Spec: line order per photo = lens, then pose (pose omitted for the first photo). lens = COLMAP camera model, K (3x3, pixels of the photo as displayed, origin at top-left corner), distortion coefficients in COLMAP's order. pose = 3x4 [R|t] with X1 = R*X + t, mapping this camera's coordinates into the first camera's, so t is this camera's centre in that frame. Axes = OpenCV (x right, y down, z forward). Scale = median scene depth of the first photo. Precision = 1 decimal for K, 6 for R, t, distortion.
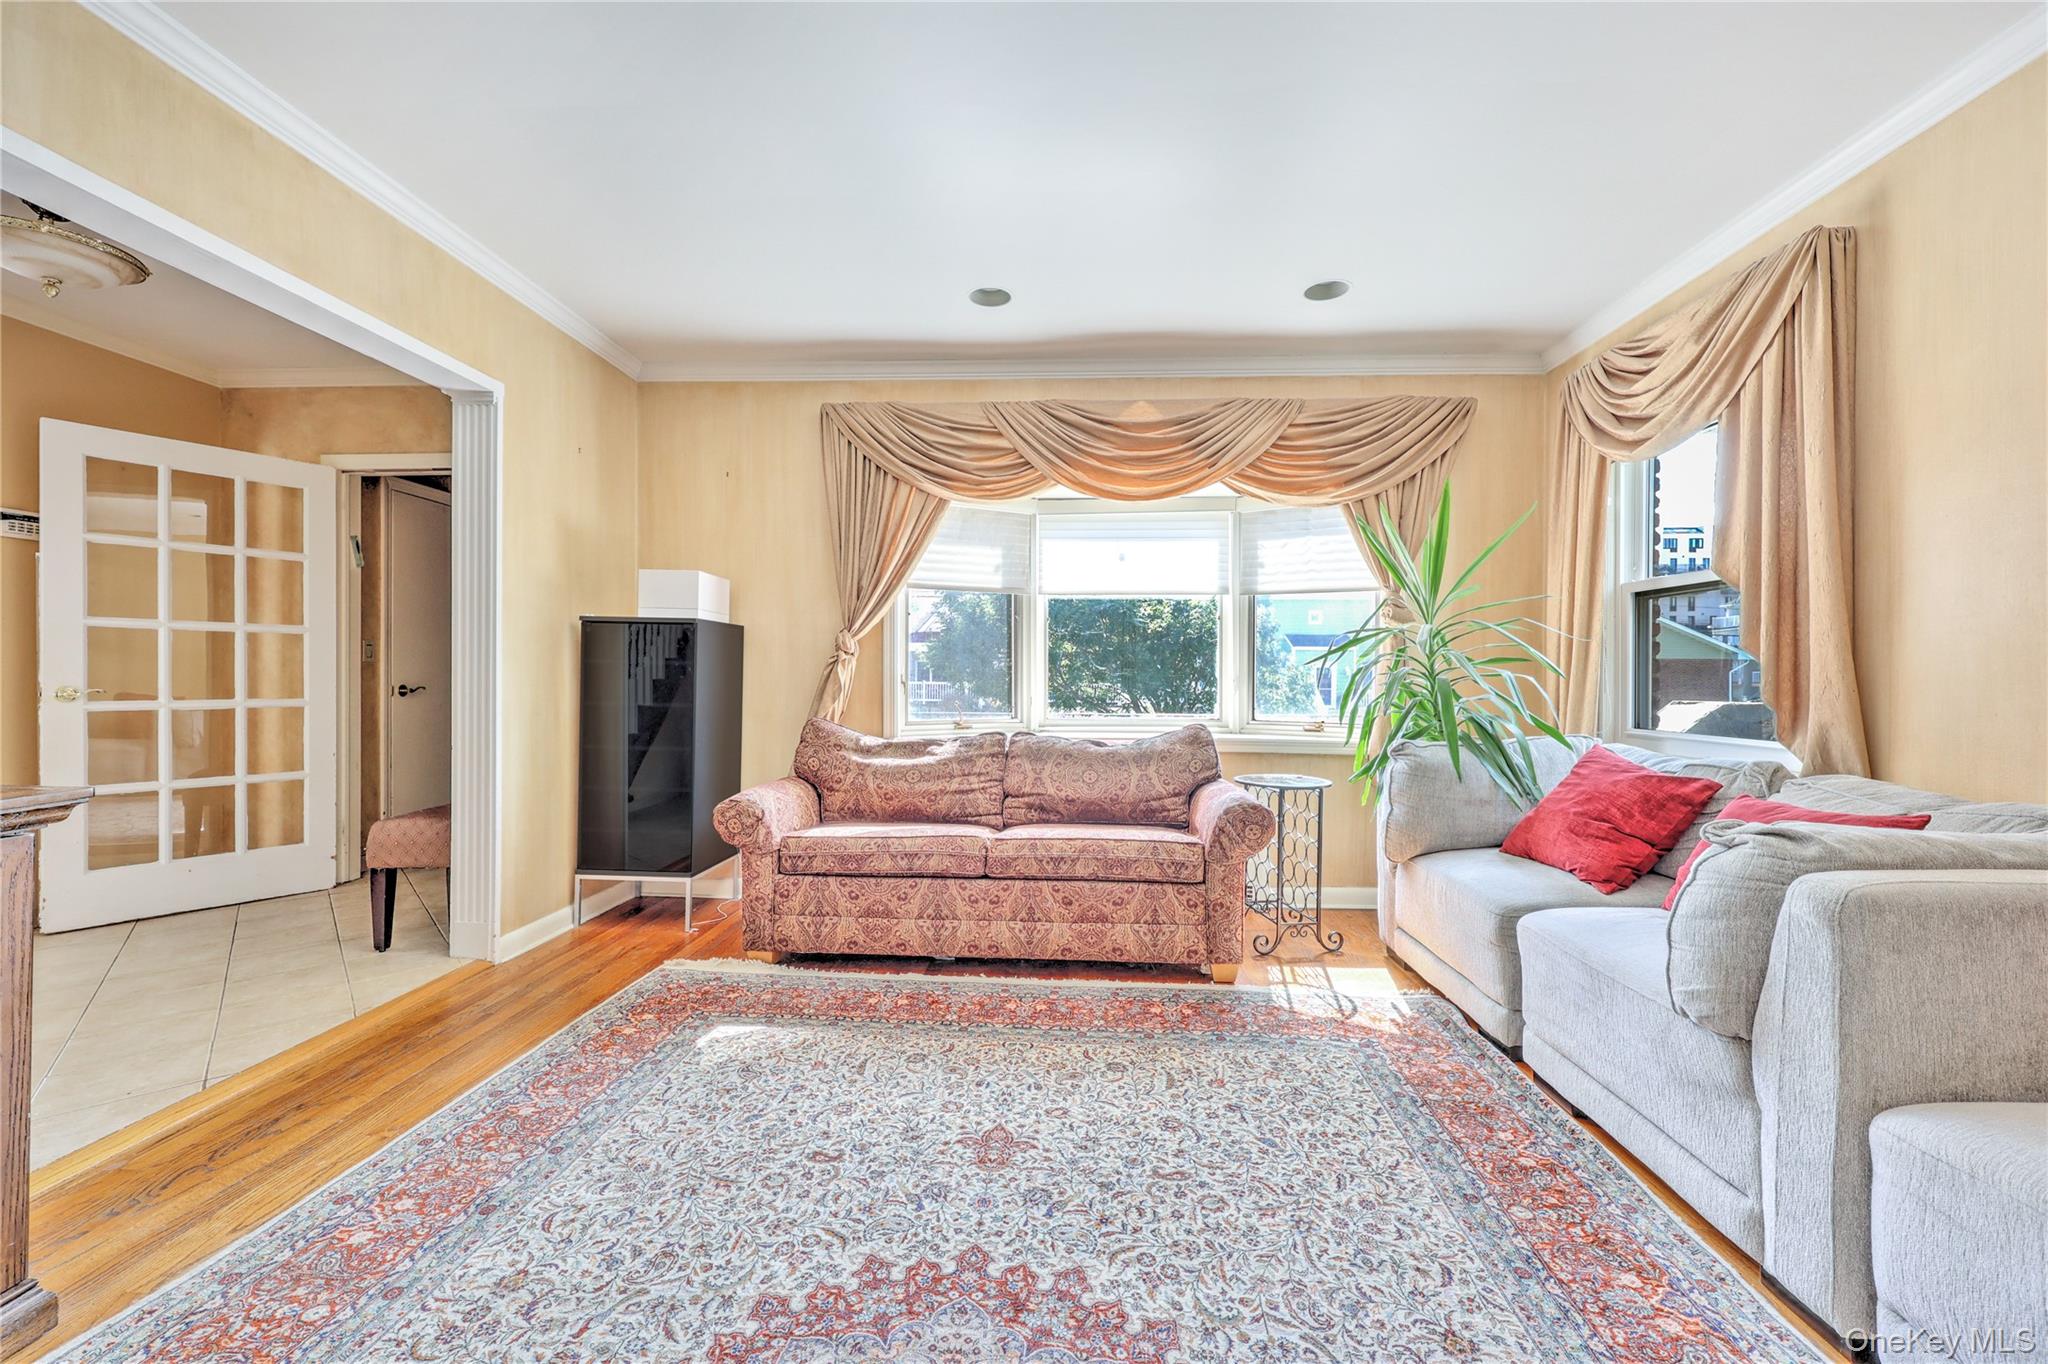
lens RADIAL K [[822.4, 0, 1028.9], [0, 822.4, 677.8], [0, 0, 1]] dist [0.001979, -0.000061]
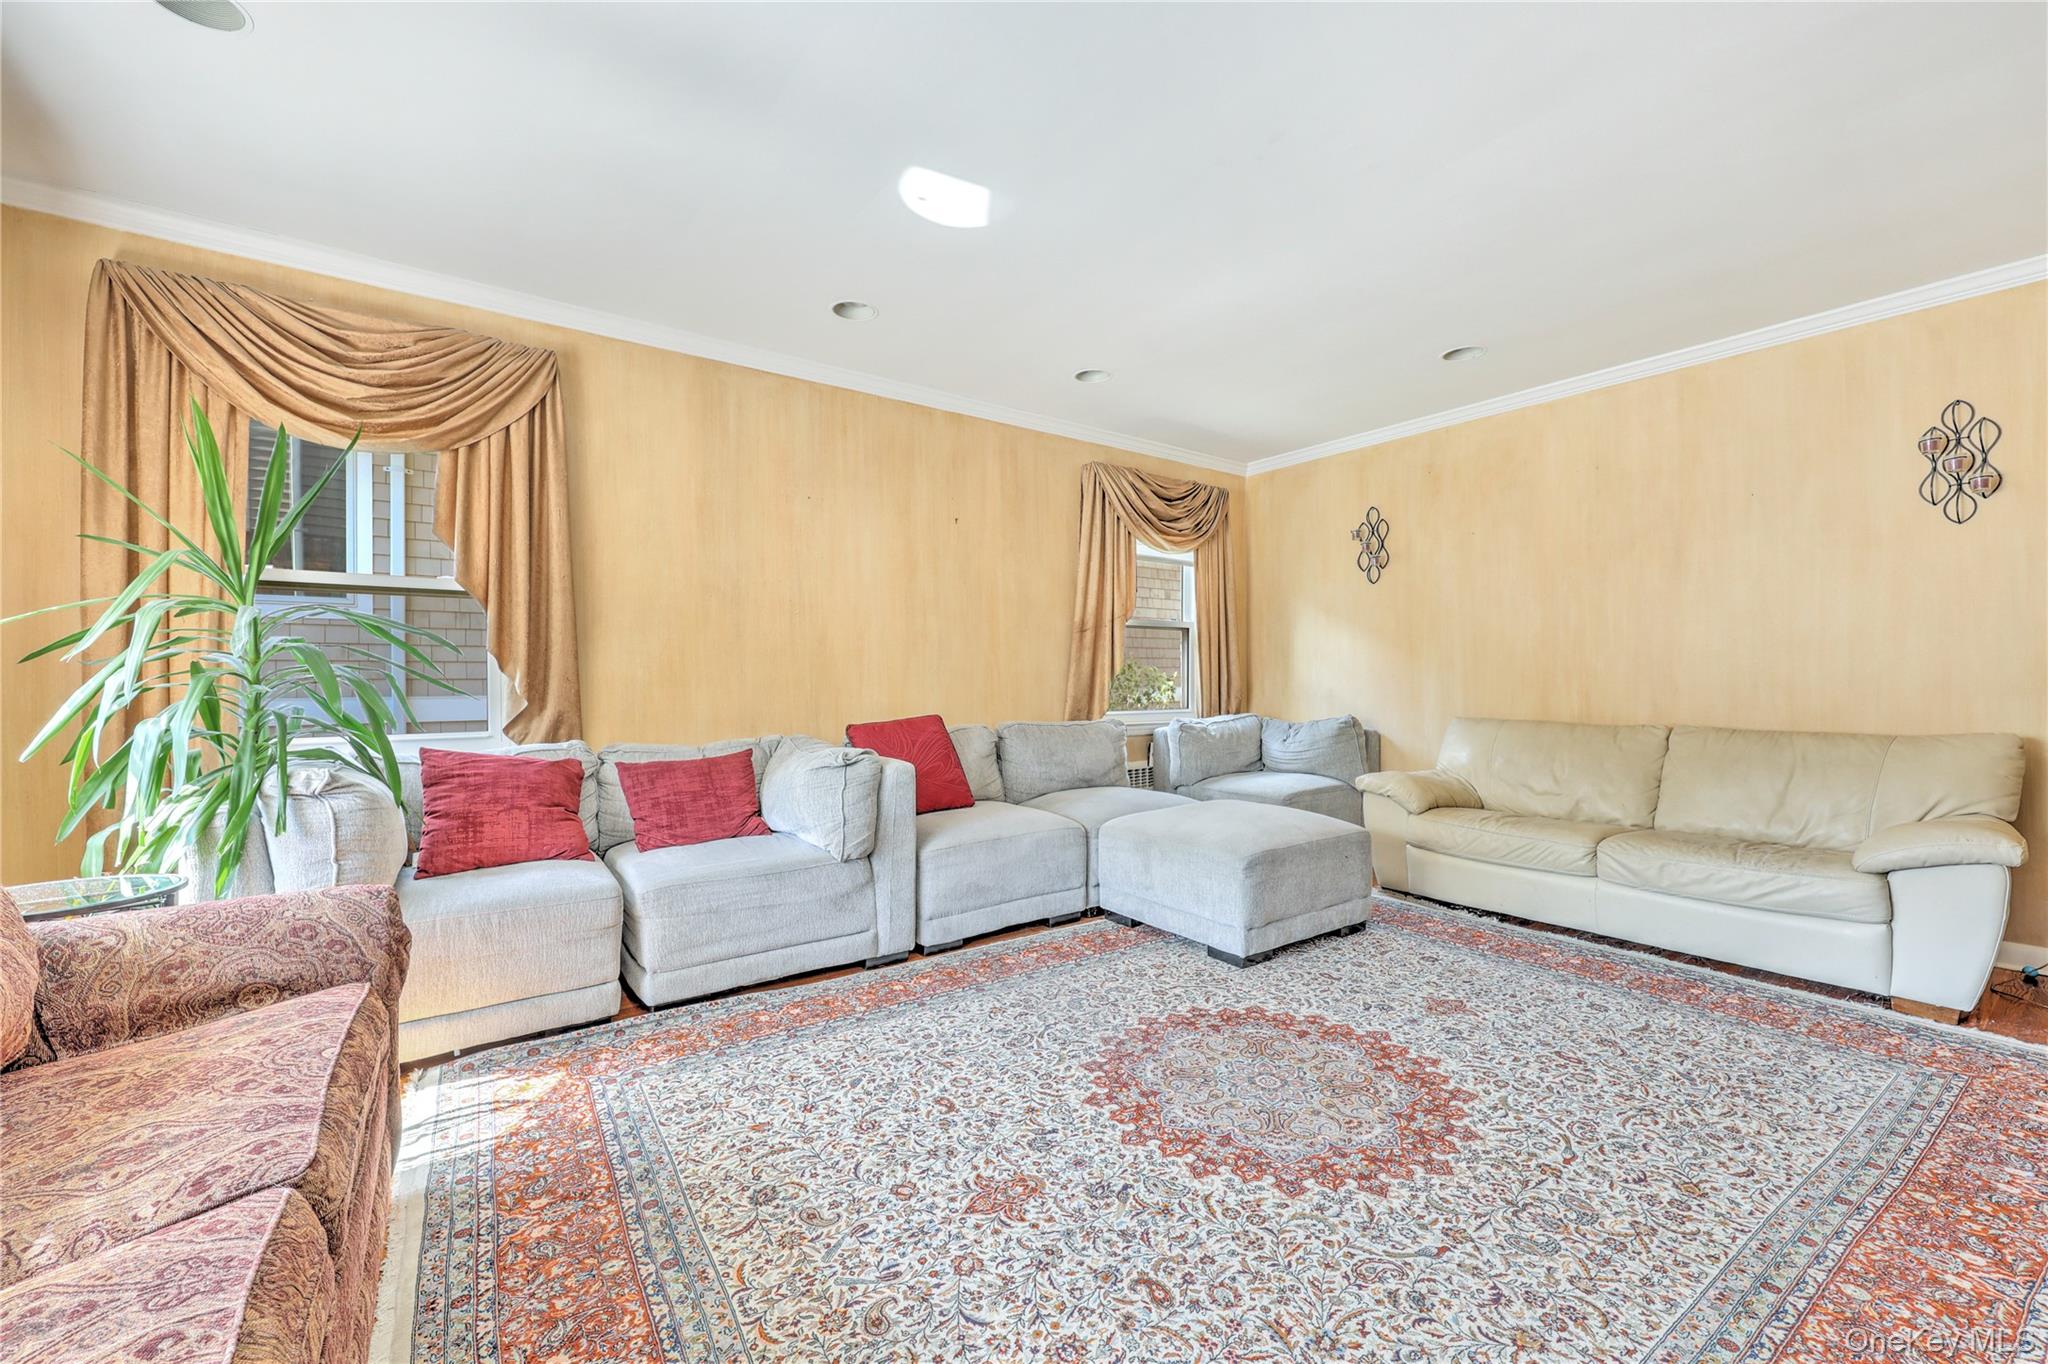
lens RADIAL K [[822.4, 0, 1028.9], [0, 822.4, 677.8], [0, 0, 1]] dist [0.001979, -0.000061]
pose [[-0.633192, 0.002637, 0.773991, -0.885283], [0.003925, 0.999992, -0.000196, -0.002181], [-0.773985, 0.002913, -0.633197, 1.799372]]
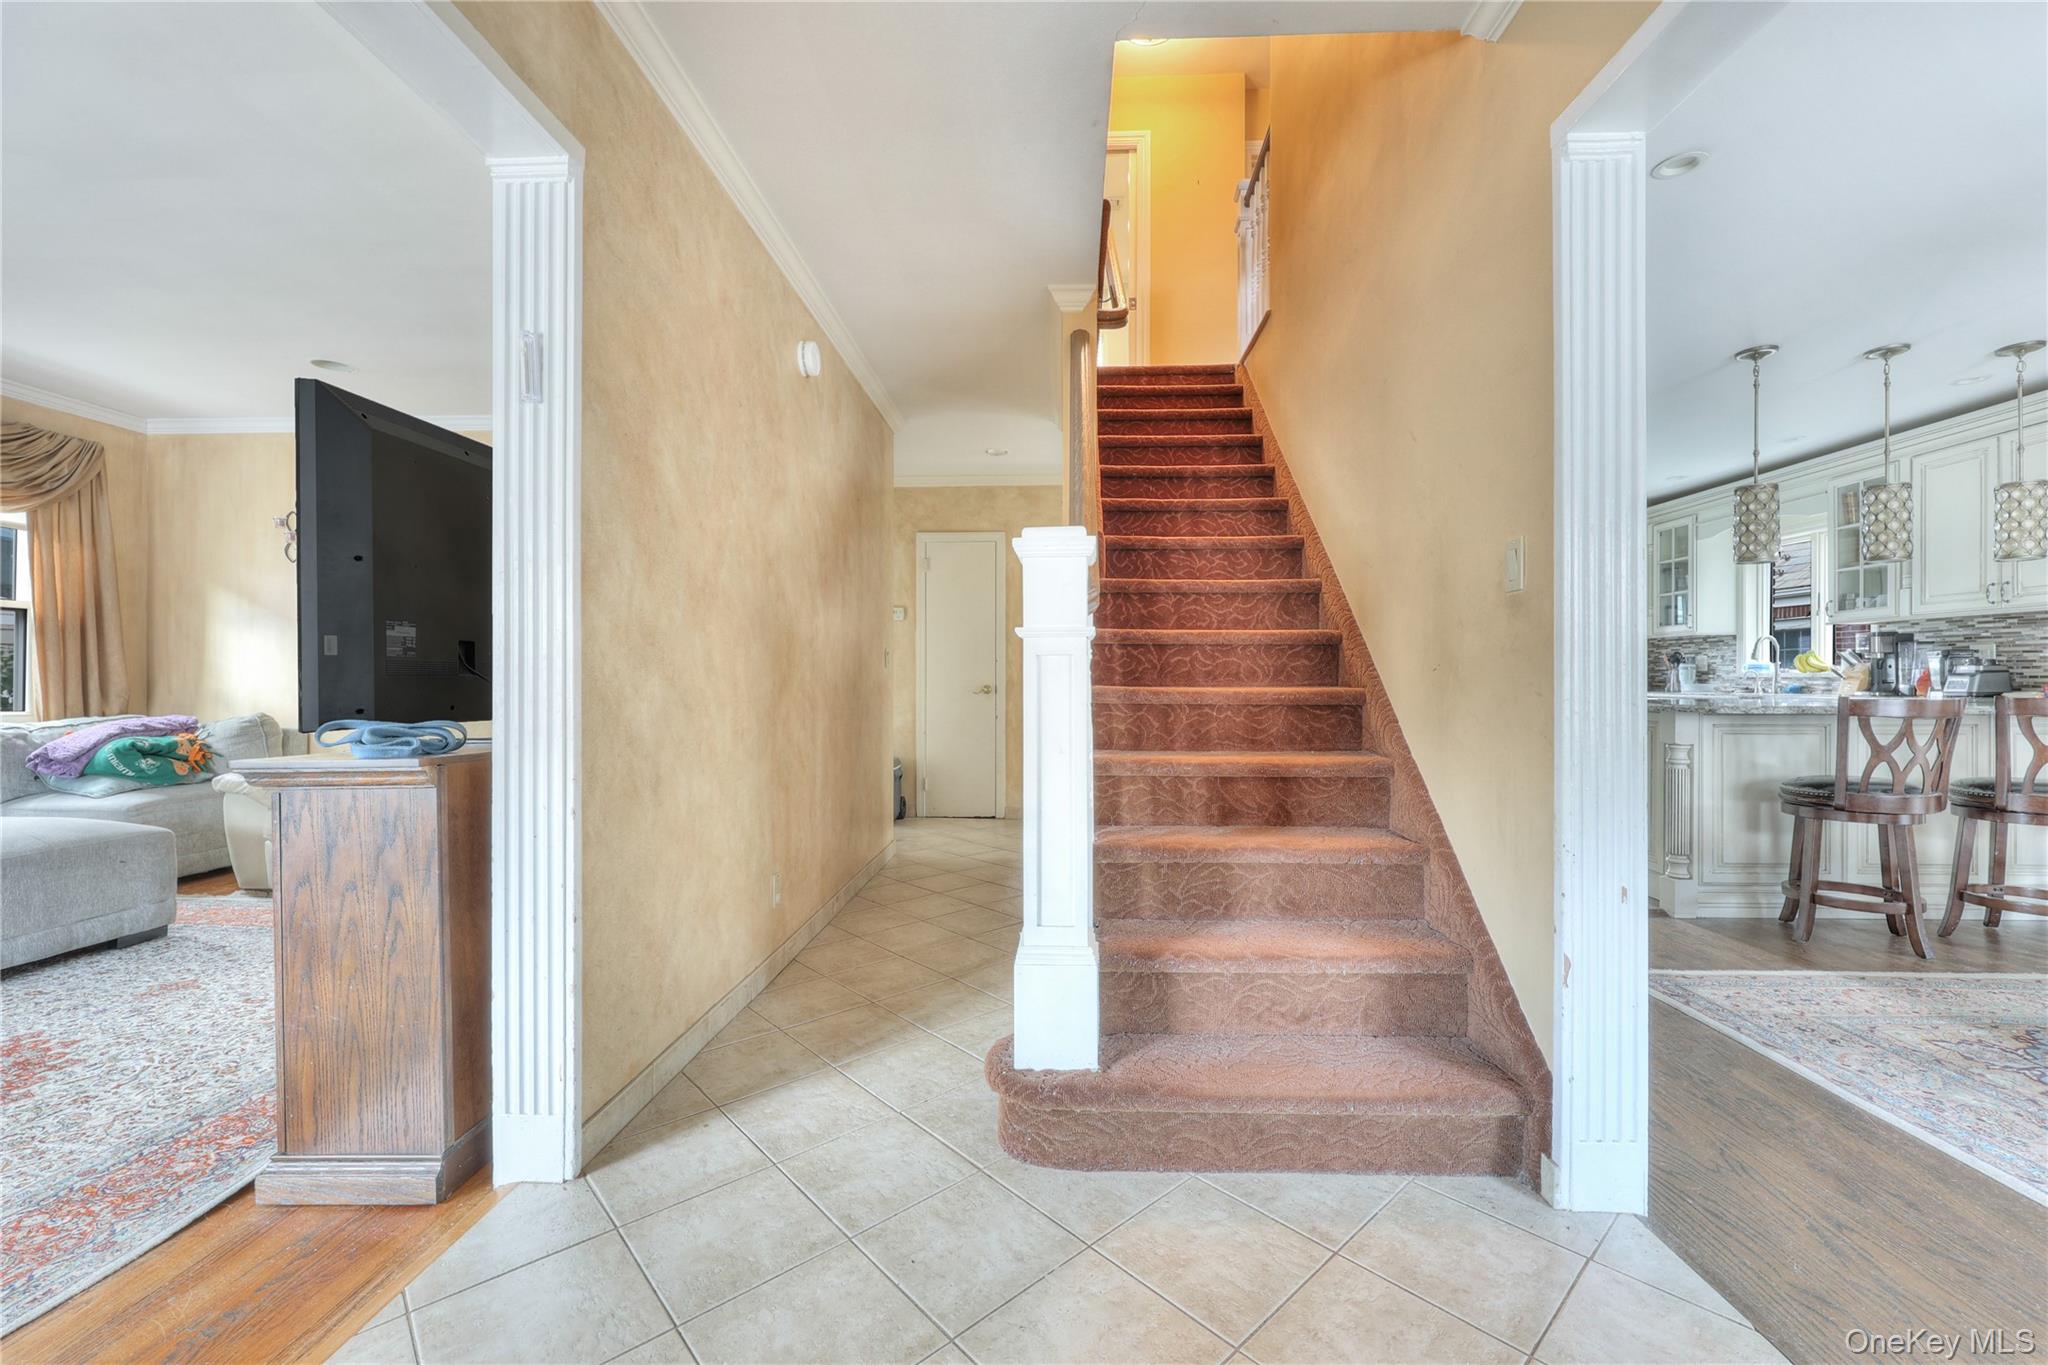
lens RADIAL K [[822.4, 0, 1028.9], [0, 822.4, 678.3], [0, 0, 1]] dist [0.001979, -0.000061]
pose [[-0.999964, -0.004855, -0.007008, -1.909799], [-0.004855, 0.999988, 0.000082, 0.004319], [0.007007, 0.000116, -0.999975, 1.842100]]
